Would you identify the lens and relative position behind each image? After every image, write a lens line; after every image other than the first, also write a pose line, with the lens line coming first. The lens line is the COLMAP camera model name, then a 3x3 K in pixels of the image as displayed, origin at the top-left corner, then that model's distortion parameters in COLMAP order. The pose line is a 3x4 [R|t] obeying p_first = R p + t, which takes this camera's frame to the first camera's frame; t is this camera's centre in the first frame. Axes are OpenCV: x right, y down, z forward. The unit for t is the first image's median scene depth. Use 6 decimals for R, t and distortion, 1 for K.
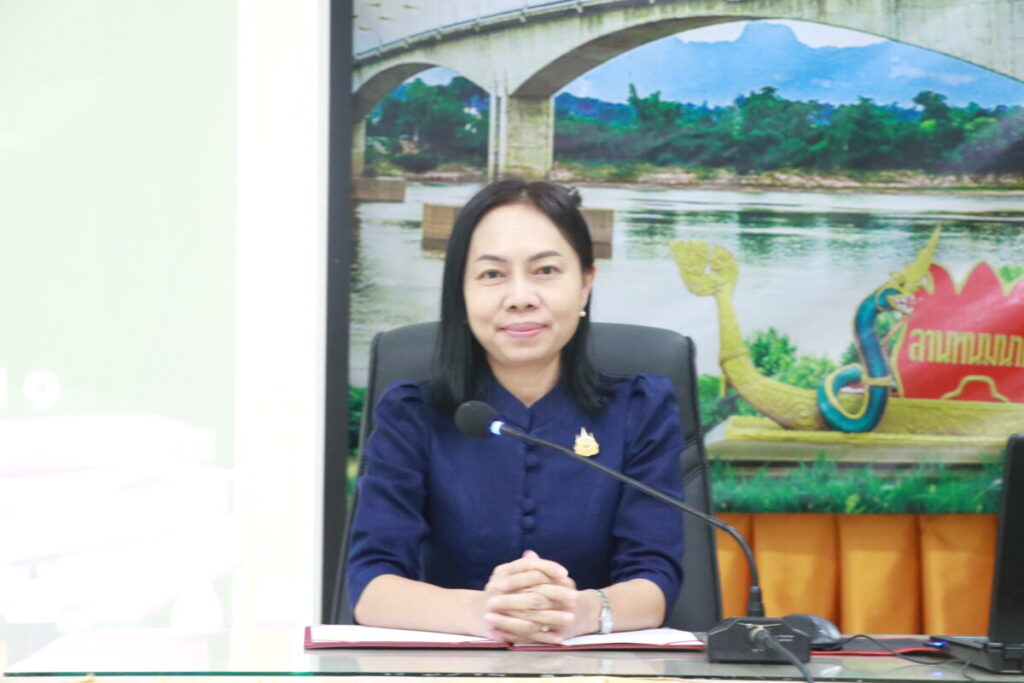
lens RADIAL K [[2821.2, 0, 513.2], [0, 2821.2, 342.1], [0, 0, 1]] dist [0.781918, 0.000000]
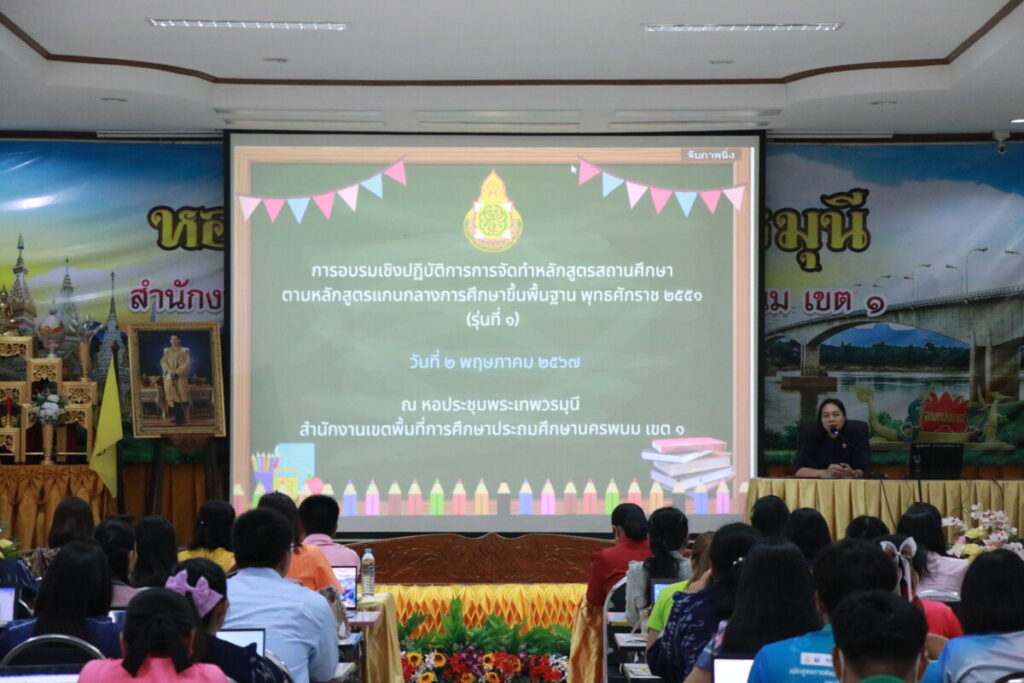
lens RADIAL K [[3151.8, 0, 514.7], [0, 3151.8, 351.3], [0, 0, 1]] dist [0.831940, 0.000000]
pose [[0.999107, -0.005313, -0.041922, -0.194280], [0.005615, 0.999959, 0.007101, -0.107887], [0.041883, -0.007330, 0.999096, -2.882200]]
